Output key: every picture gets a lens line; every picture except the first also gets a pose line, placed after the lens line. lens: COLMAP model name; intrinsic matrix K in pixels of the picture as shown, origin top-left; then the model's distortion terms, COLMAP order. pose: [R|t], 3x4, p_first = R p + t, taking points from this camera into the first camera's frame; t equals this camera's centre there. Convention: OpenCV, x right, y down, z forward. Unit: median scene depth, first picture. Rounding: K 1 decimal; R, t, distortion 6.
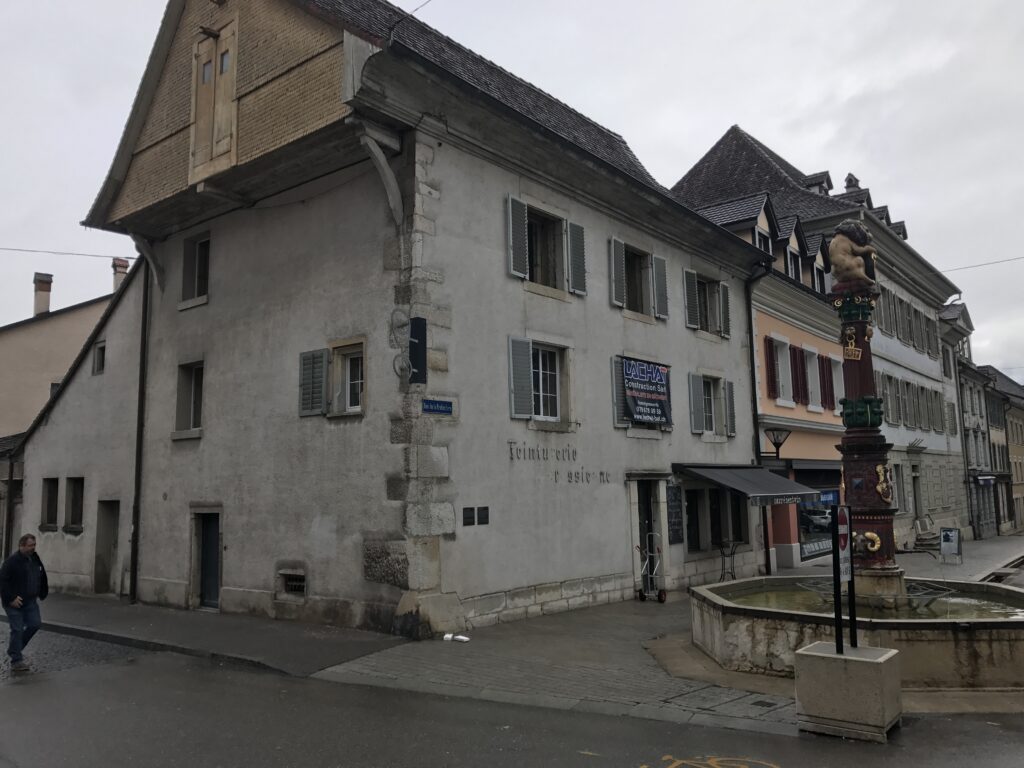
lens RADIAL K [[819.0, 0, 511.7], [0, 819.0, 384.5], [0, 0, 1]] dist [0.024040, -0.005443]
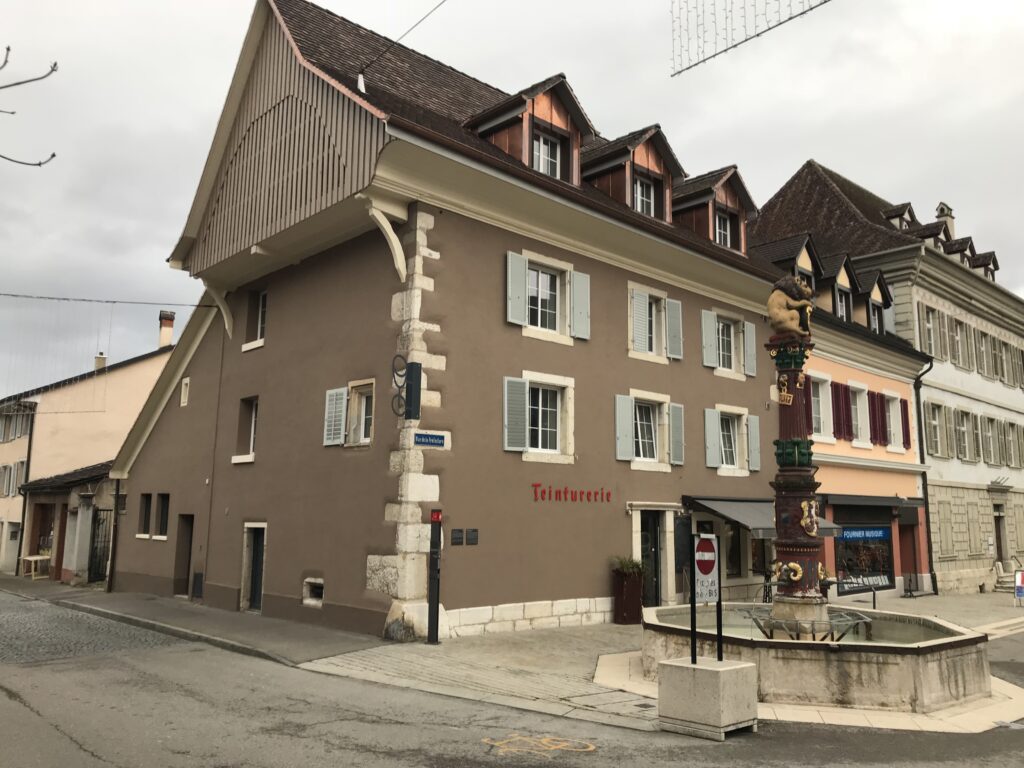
lens RADIAL K [[819.0, 0, 514.1], [0, 819.0, 379.3], [0, 0, 1]] dist [0.024040, -0.005443]
pose [[0.989446, 0.006564, -0.144755, 0.190704], [-0.012005, 0.999253, -0.036742, -0.016902], [0.144406, 0.038092, 0.988785, -0.122112]]
